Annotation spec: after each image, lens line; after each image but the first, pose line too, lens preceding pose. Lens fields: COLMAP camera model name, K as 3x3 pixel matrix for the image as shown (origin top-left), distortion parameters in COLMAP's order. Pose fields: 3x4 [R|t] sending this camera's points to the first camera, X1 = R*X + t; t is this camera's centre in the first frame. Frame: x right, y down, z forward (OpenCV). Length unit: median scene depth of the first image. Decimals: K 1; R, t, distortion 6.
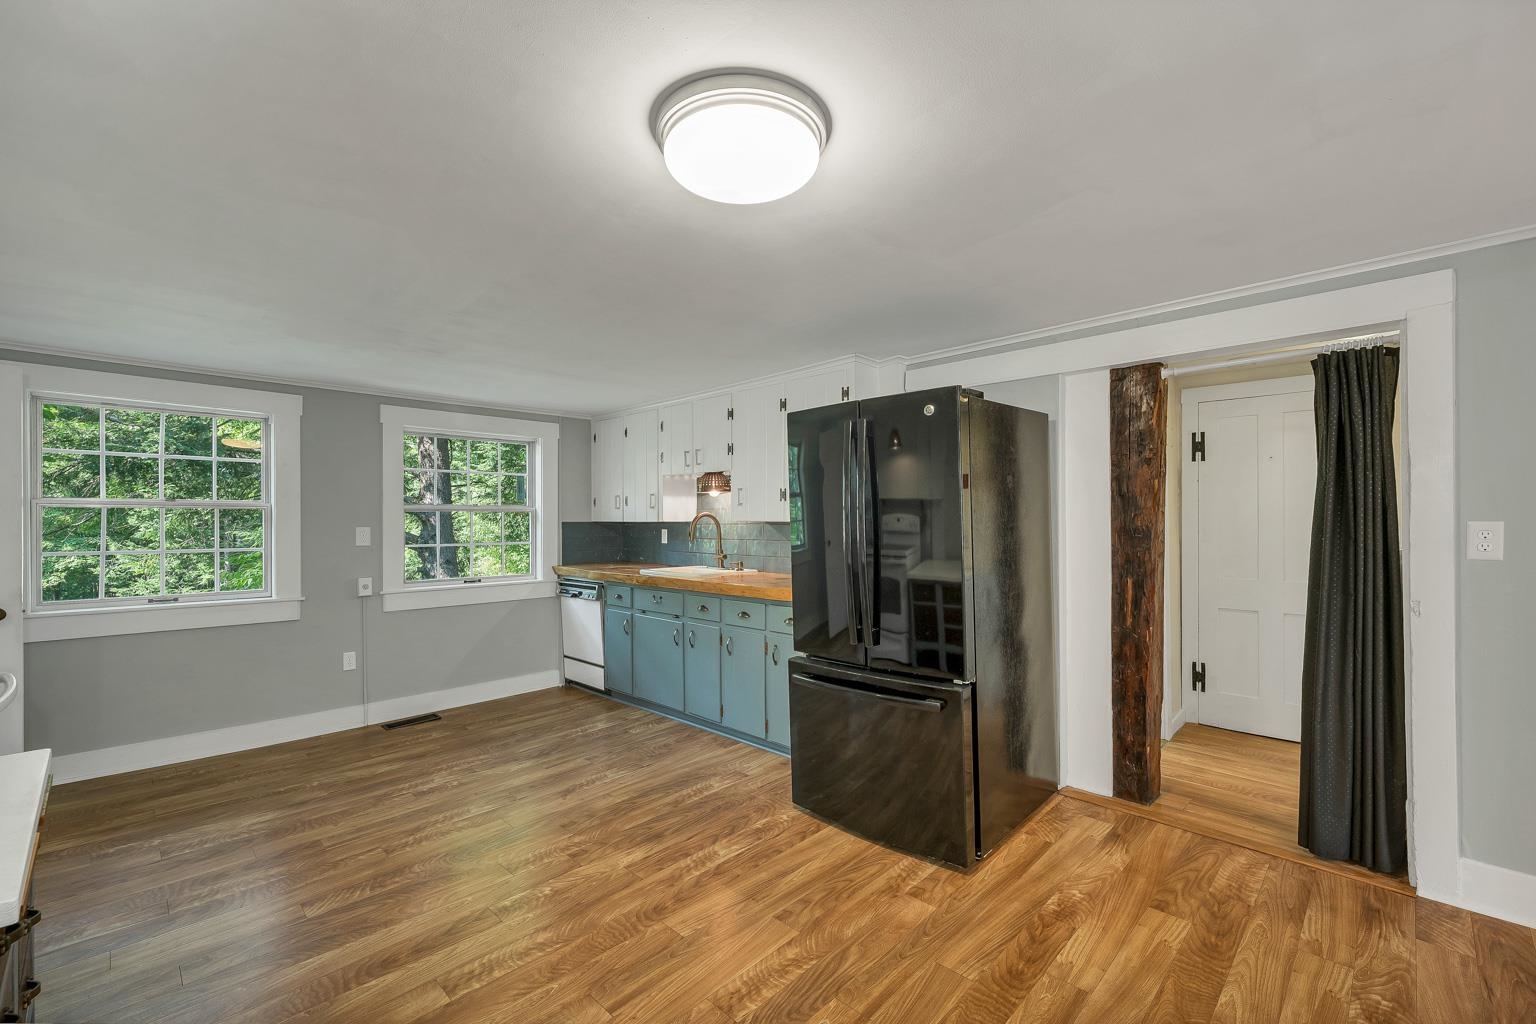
lens RADIAL K [[656.2, 0, 781.4], [0, 656.2, 523.1], [0, 0, 1]] dist [0.007352, -0.002123]
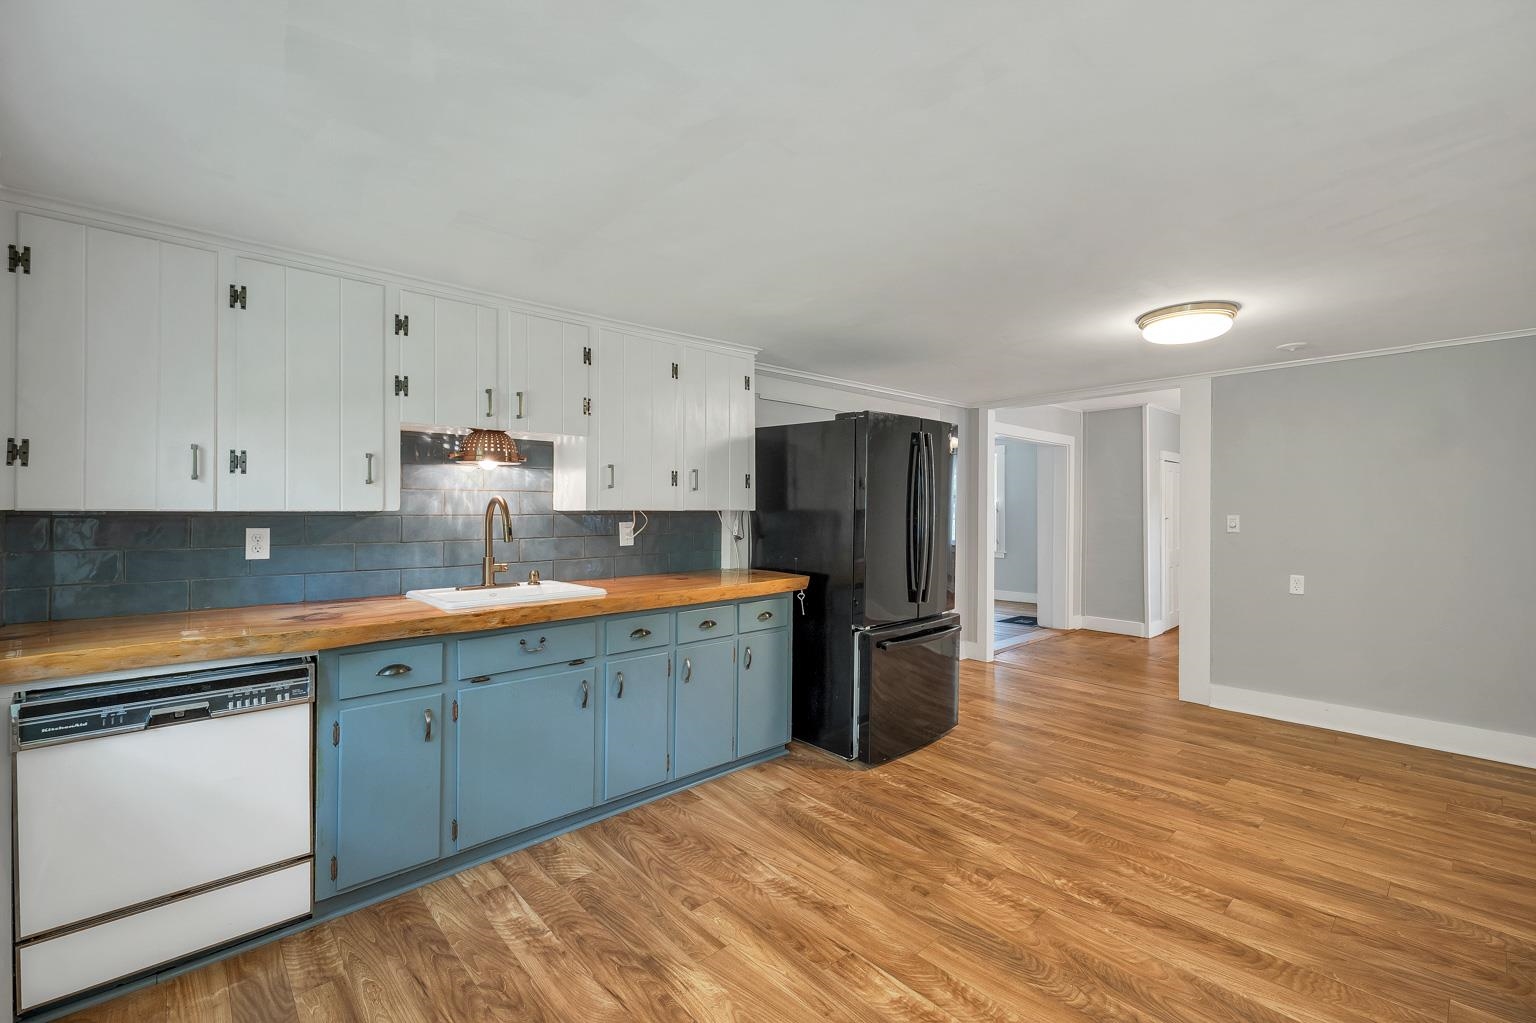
lens RADIAL K [[656.2, 0, 767.5], [0, 656.2, 516.9], [0, 0, 1]] dist [0.007352, -0.002123]
pose [[0.053738, -0.000874, 0.998555, -1.123434], [0.007386, 0.999973, 0.000478, 0.007305], [-0.998528, 0.007349, 0.053743, 1.138826]]
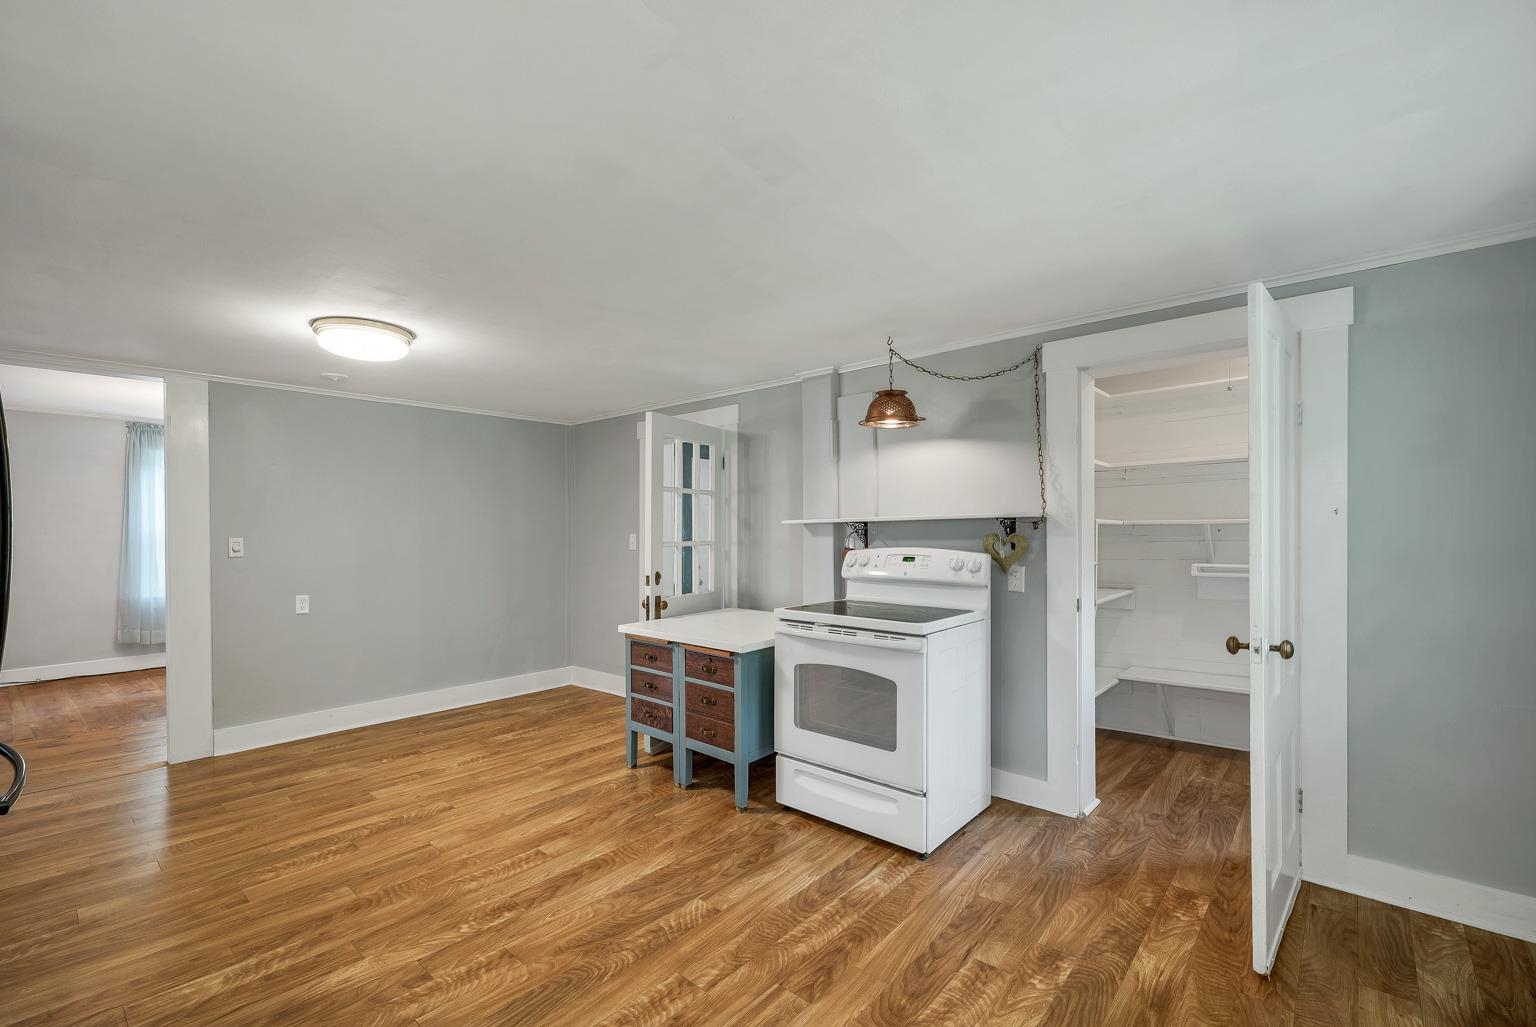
lens RADIAL K [[656.2, 0, 773.9], [0, 656.2, 515.3], [0, 0, 1]] dist [0.007352, -0.002123]
pose [[-0.998230, 0.011002, -0.058437, -0.610521], [0.012006, 0.999786, -0.016865, 0.000950], [0.058239, -0.017537, -0.998149, 1.612665]]
